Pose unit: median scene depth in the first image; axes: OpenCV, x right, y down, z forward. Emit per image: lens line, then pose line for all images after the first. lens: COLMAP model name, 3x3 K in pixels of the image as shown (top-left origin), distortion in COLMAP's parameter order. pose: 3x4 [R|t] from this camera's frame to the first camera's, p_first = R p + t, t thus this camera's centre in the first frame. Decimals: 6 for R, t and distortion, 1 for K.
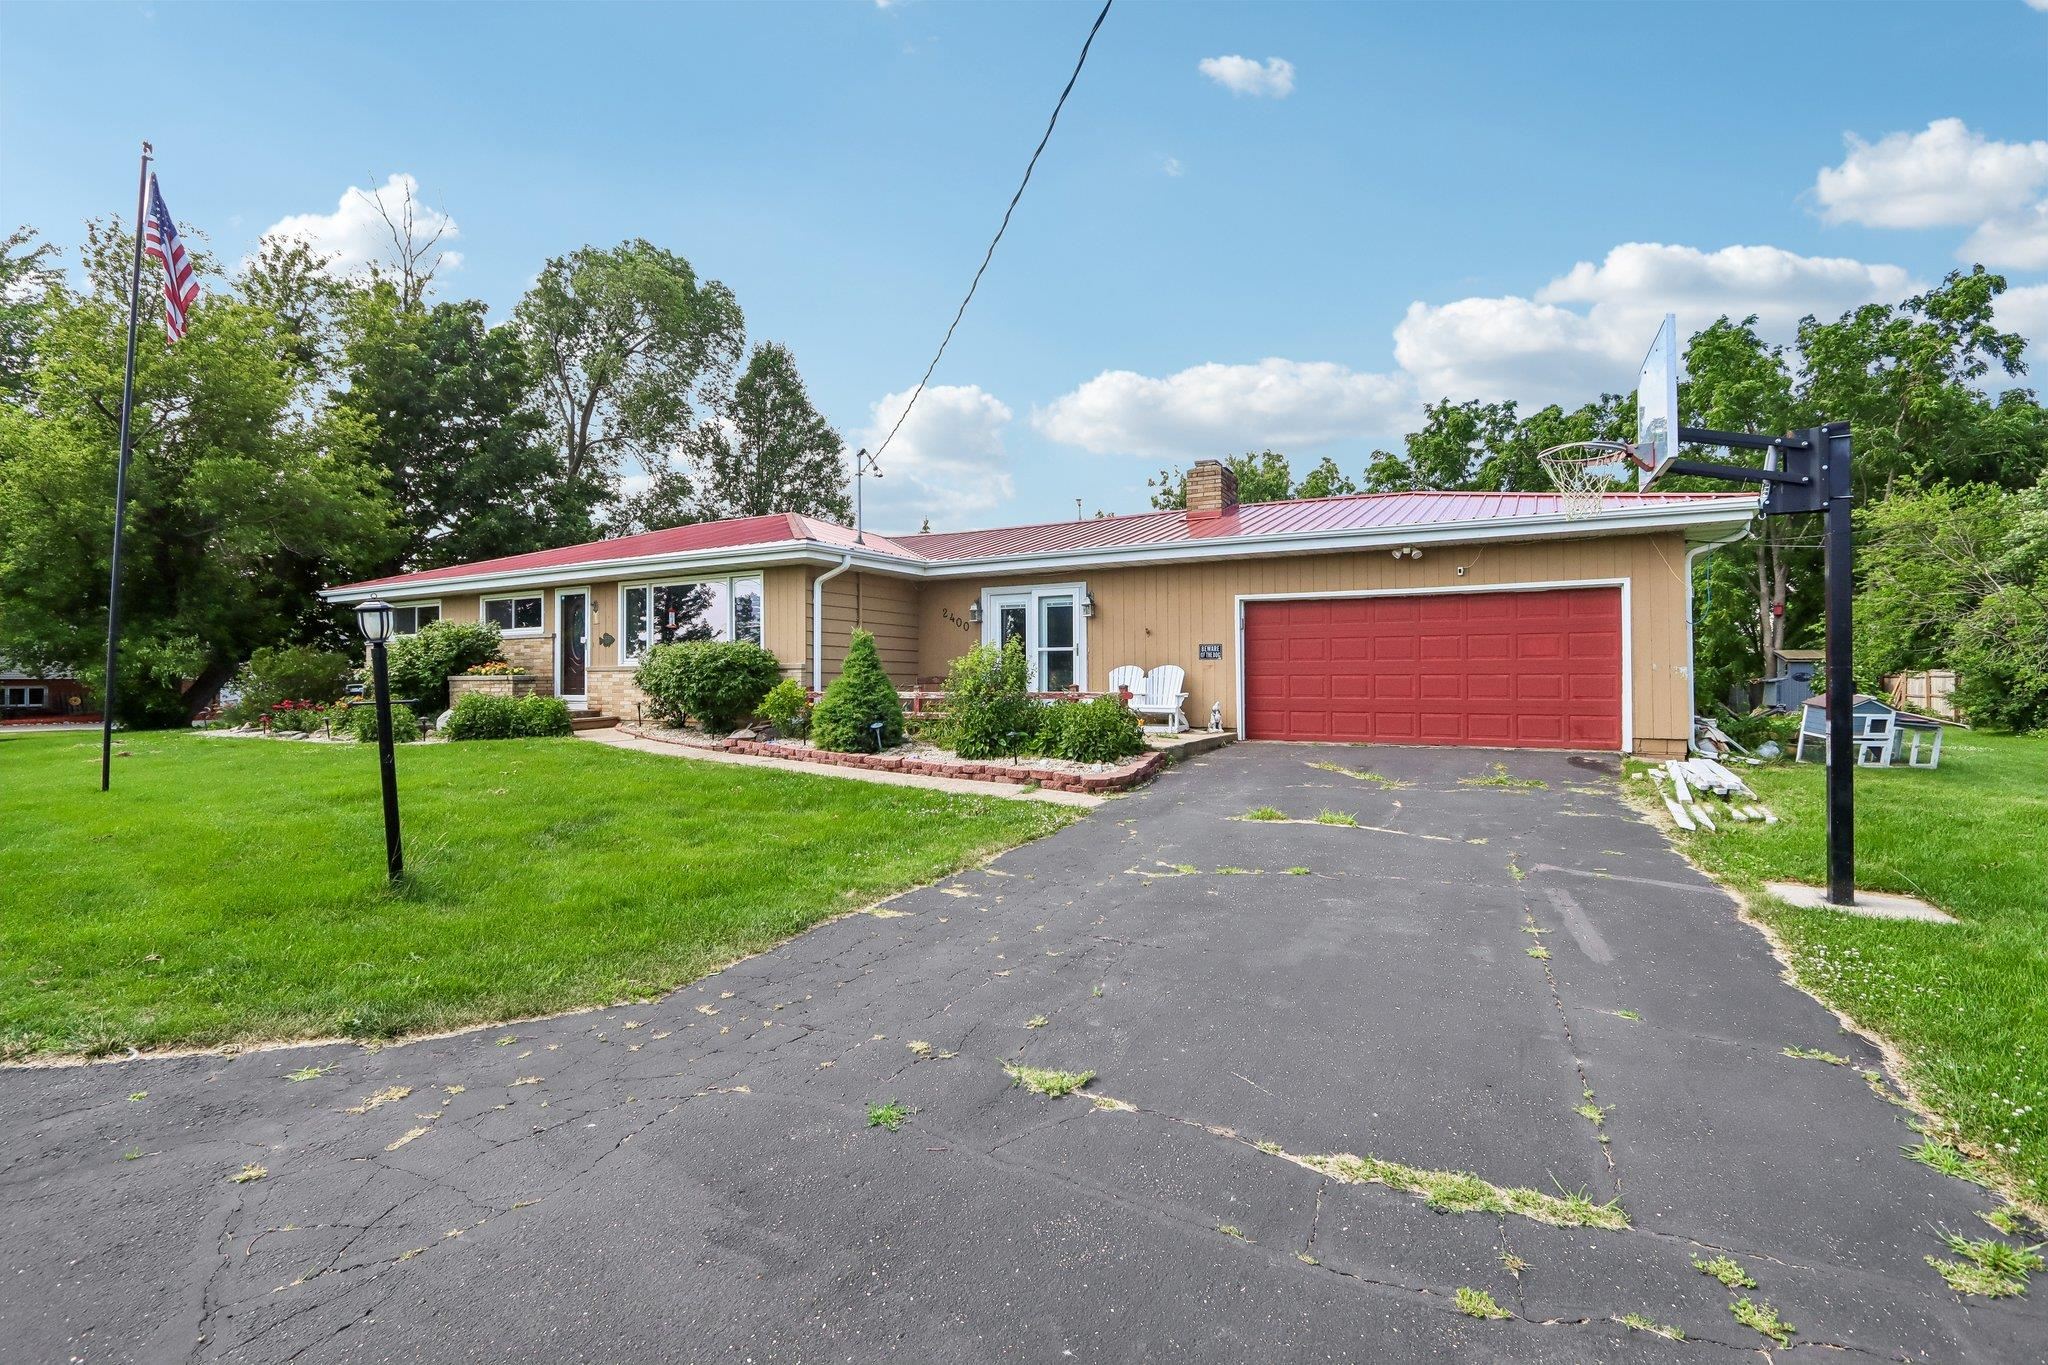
lens RADIAL K [[942.2, 0, 1024.7], [0, 942.2, 676.5], [0, 0, 1]] dist [-0.021151, 0.004467]
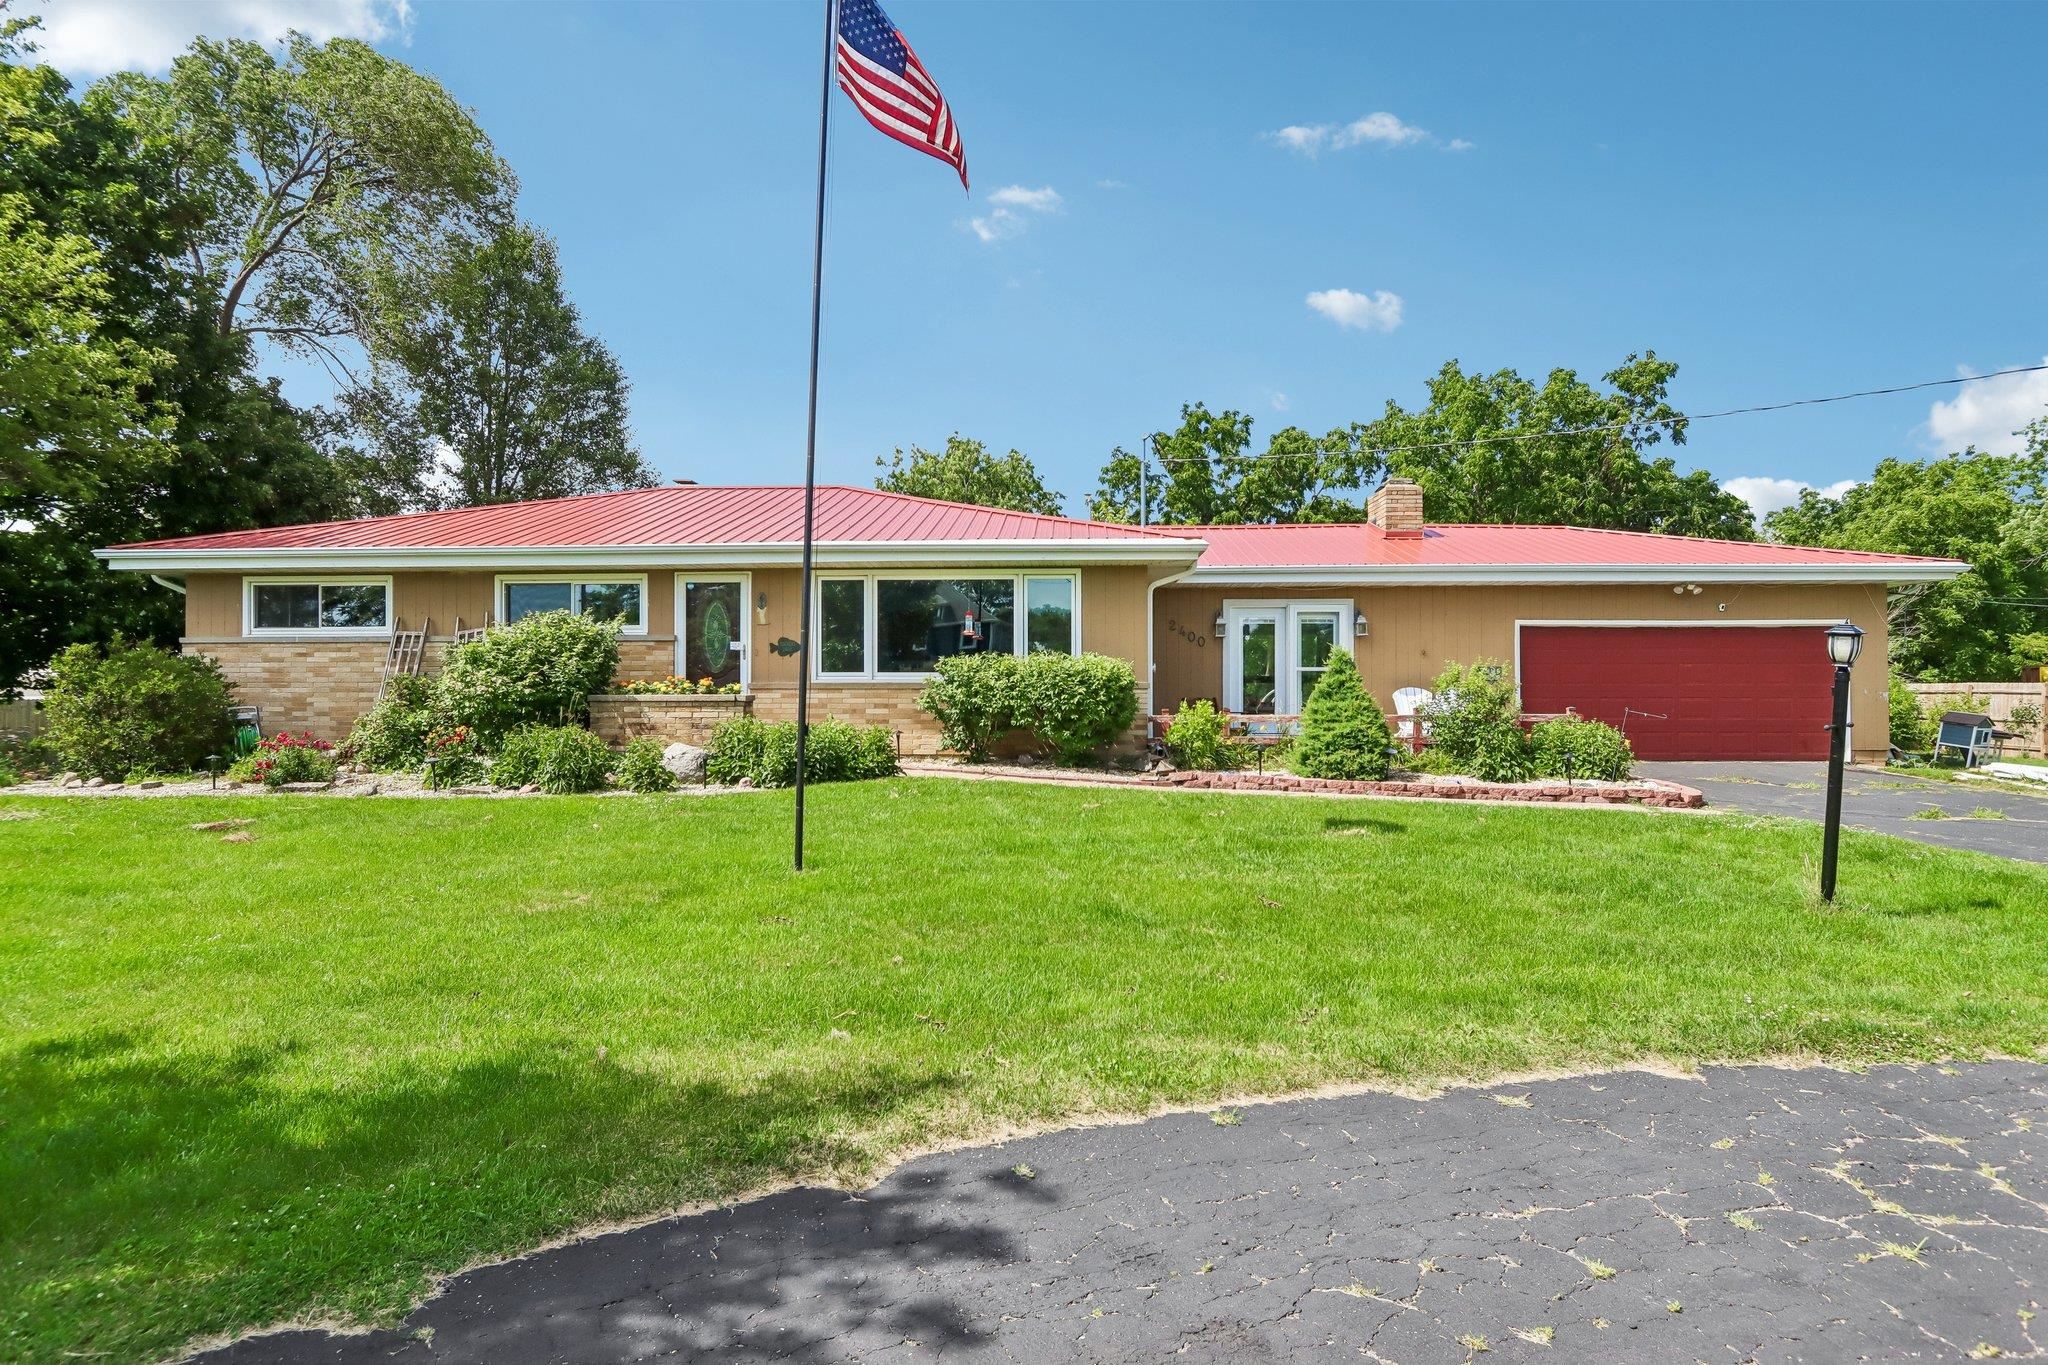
lens RADIAL K [[1140.9, 0, 1022.6], [0, 1140.9, 684.0], [0, 0, 1]] dist [0.006078, 0.001066]
pose [[0.890873, 0.005887, 0.454214, -0.706618], [-0.003667, 0.999977, -0.005769, -0.005079], [-0.454238, 0.003474, 0.890874, 0.102444]]
